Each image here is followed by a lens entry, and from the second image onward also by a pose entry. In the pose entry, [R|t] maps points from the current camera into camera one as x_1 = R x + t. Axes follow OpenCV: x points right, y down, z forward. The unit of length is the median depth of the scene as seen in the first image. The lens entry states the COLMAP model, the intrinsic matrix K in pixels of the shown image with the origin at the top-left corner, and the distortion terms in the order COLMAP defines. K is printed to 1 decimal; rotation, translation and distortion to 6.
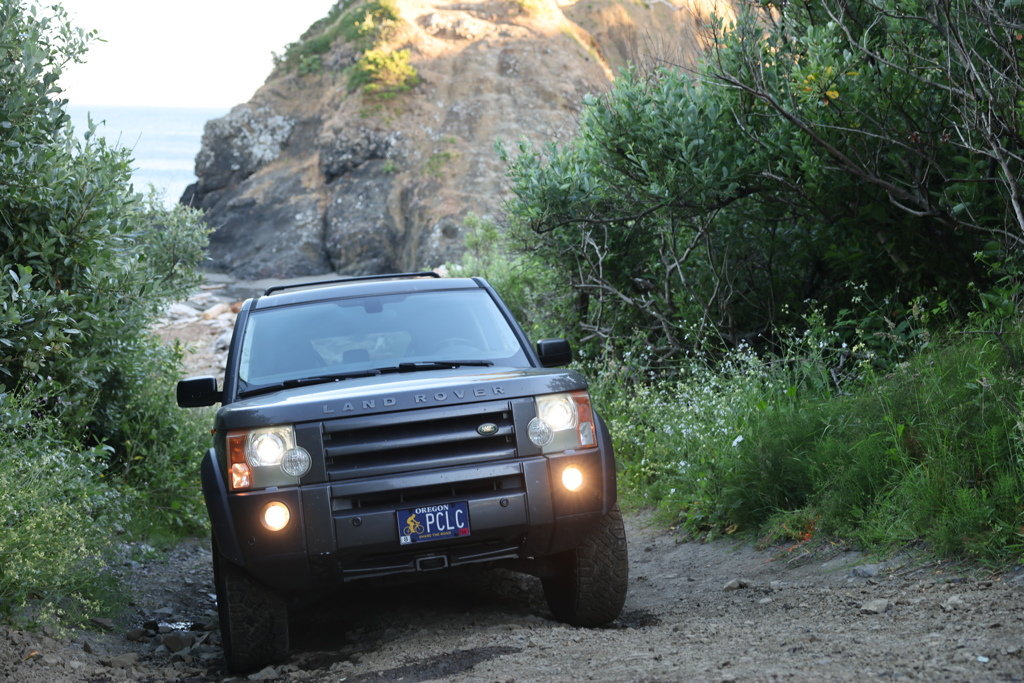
lens RADIAL K [[1358.7, 0, 512.0], [0, 1358.7, 341.5], [0, 0, 1]] dist [0.108102, 0.001013]
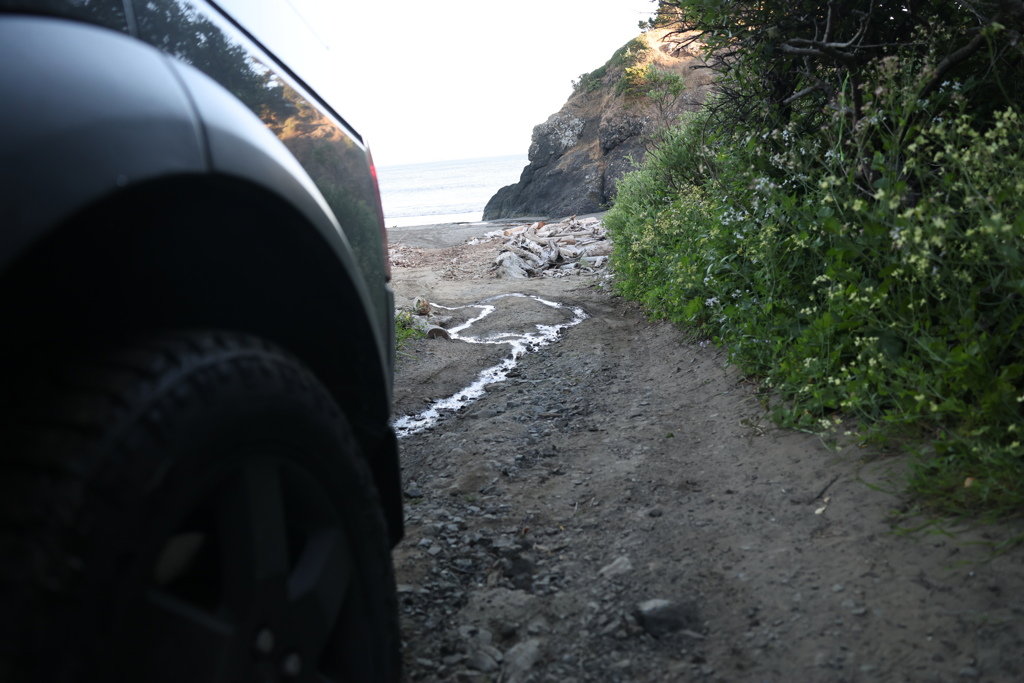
lens RADIAL K [[700.1, 0, 514.9], [0, 700.1, 340.9], [0, 0, 1]] dist [-0.108692, 0.094164]
pose [[0.952768, -0.011119, -0.303495, 0.008067], [0.043044, 0.994185, 0.098706, 0.015766], [0.300632, -0.107107, 0.947707, 0.189662]]
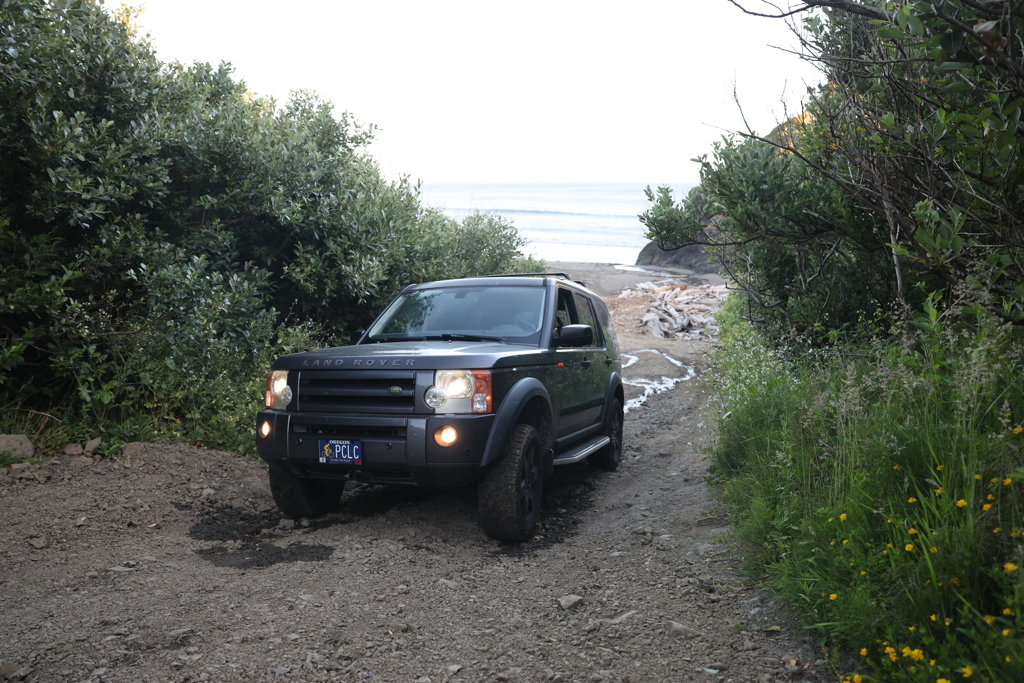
lens RADIAL K [[699.9, 0, 513.4], [0, 699.9, 344.5], [0, 0, 1]] dist [-0.110364, 0.092408]
pose [[0.868170, 0.099819, -0.486124, 0.052331], [-0.070318, 0.994422, 0.078612, -0.005551], [0.491260, -0.034065, 0.870347, 0.056075]]
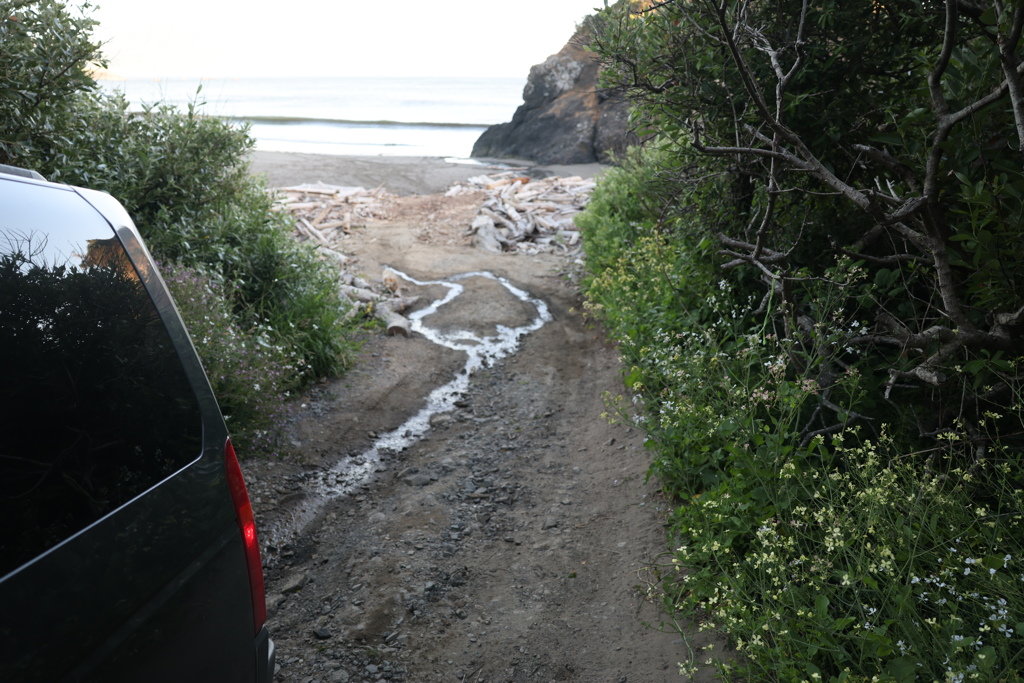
lens RADIAL K [[700.1, 0, 514.9], [0, 700.1, 340.9], [0, 0, 1]] dist [-0.108692, 0.094164]
pose [[0.957564, 0.103396, -0.269036, 0.012929], [-0.049210, 0.978383, 0.200862, -0.005778], [0.283989, -0.179099, 0.941952, 0.192245]]
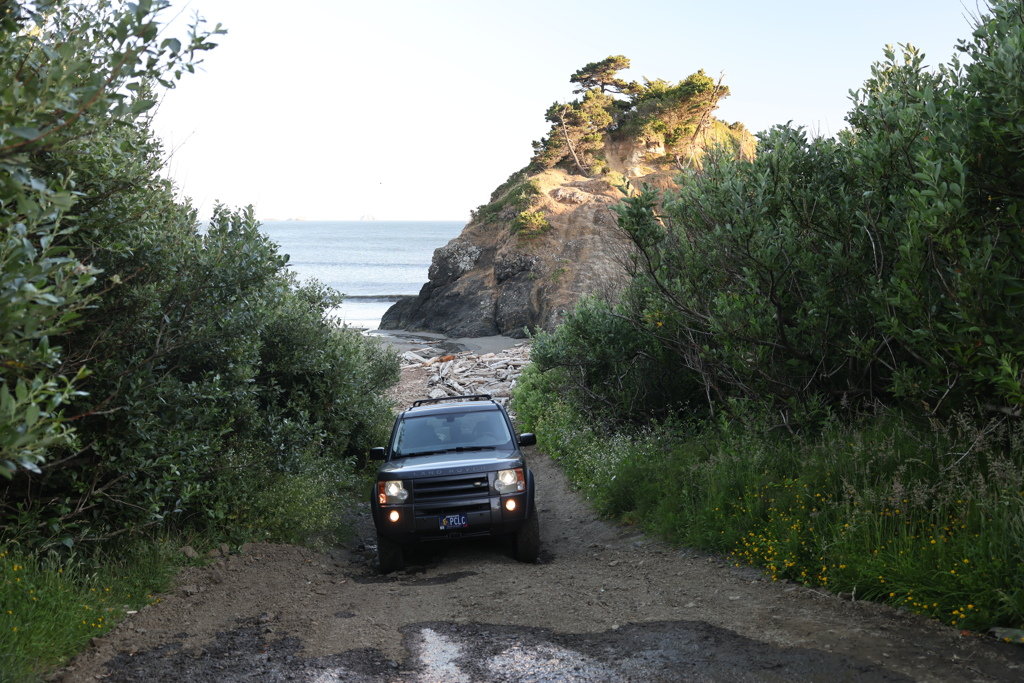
lens RADIAL K [[806.3, 0, 512.0], [0, 806.3, 341.5], [0, 0, 1]] dist [-0.077433, 0.116561]
pose [[0.990666, 0.013041, -0.135687, 0.030405], [-0.015666, 0.999710, -0.018292, -0.021655], [0.135409, 0.020247, 0.990583, -0.059083]]
